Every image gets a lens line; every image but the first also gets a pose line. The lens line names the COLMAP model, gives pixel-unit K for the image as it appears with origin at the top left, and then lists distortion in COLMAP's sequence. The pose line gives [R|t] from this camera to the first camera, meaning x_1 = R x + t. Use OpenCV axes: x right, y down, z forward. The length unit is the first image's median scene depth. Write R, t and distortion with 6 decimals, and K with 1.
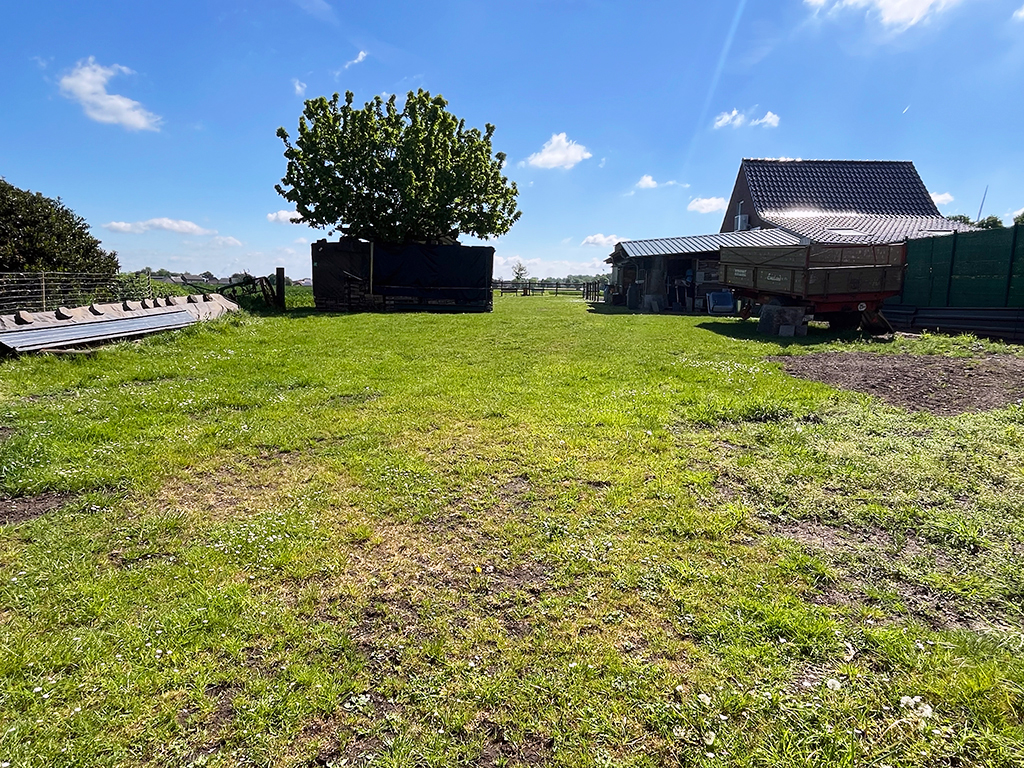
lens RADIAL K [[621.6, 0, 510.9], [0, 621.6, 383.9], [0, 0, 1]] dist [-0.009401, -0.000481]
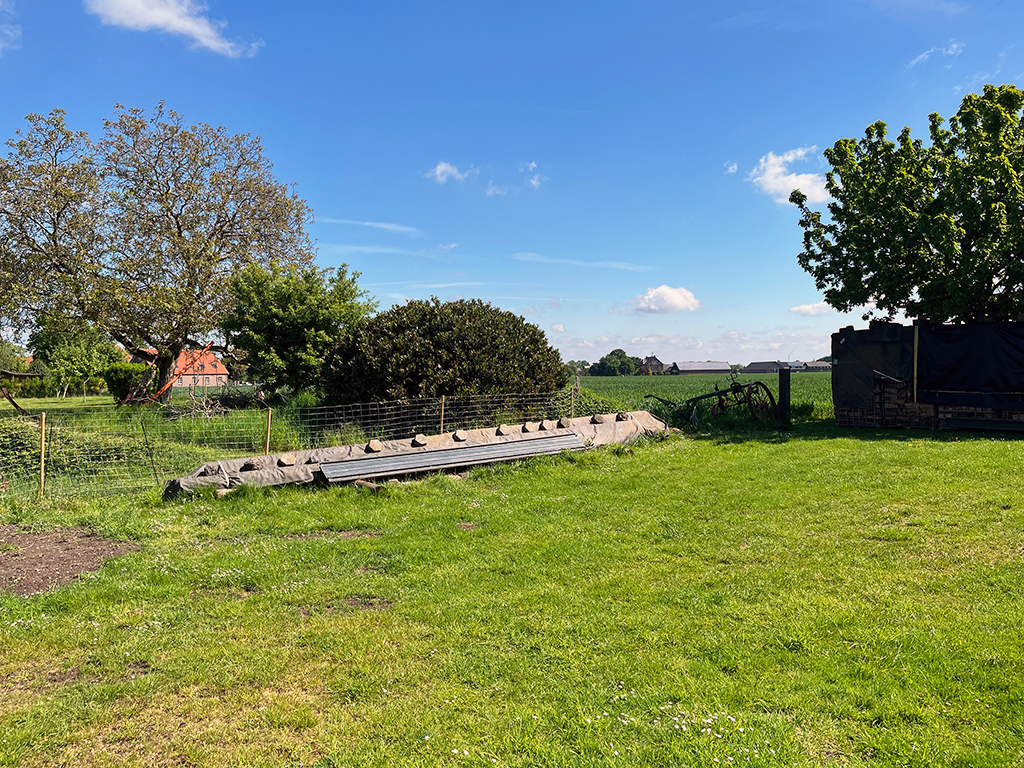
lens RADIAL K [[779.0, 0, 514.0], [0, 779.0, 382.6], [0, 0, 1]] dist [0.039326, -0.025937]
pose [[0.610204, -0.011380, -0.792163, 0.258990], [-0.096350, 0.991409, -0.088461, -0.072516], [0.786364, 0.130304, 0.603865, 0.217836]]
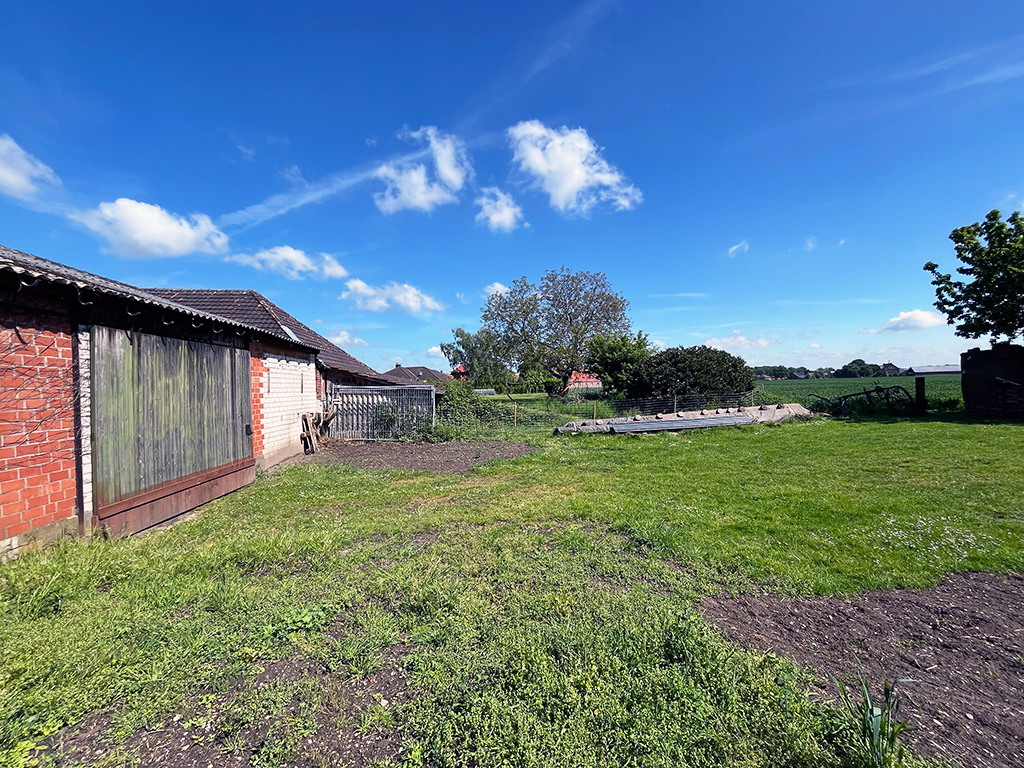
lens RADIAL K [[412.7, 0, 510.5], [0, 412.7, 377.5], [0, 0, 1]] dist [-0.009122, -0.000387]
pose [[0.083603, -0.033235, -0.995945, 0.479119], [-0.117481, 0.992145, -0.042970, -0.082393], [0.989550, 0.120597, 0.079041, 0.215038]]
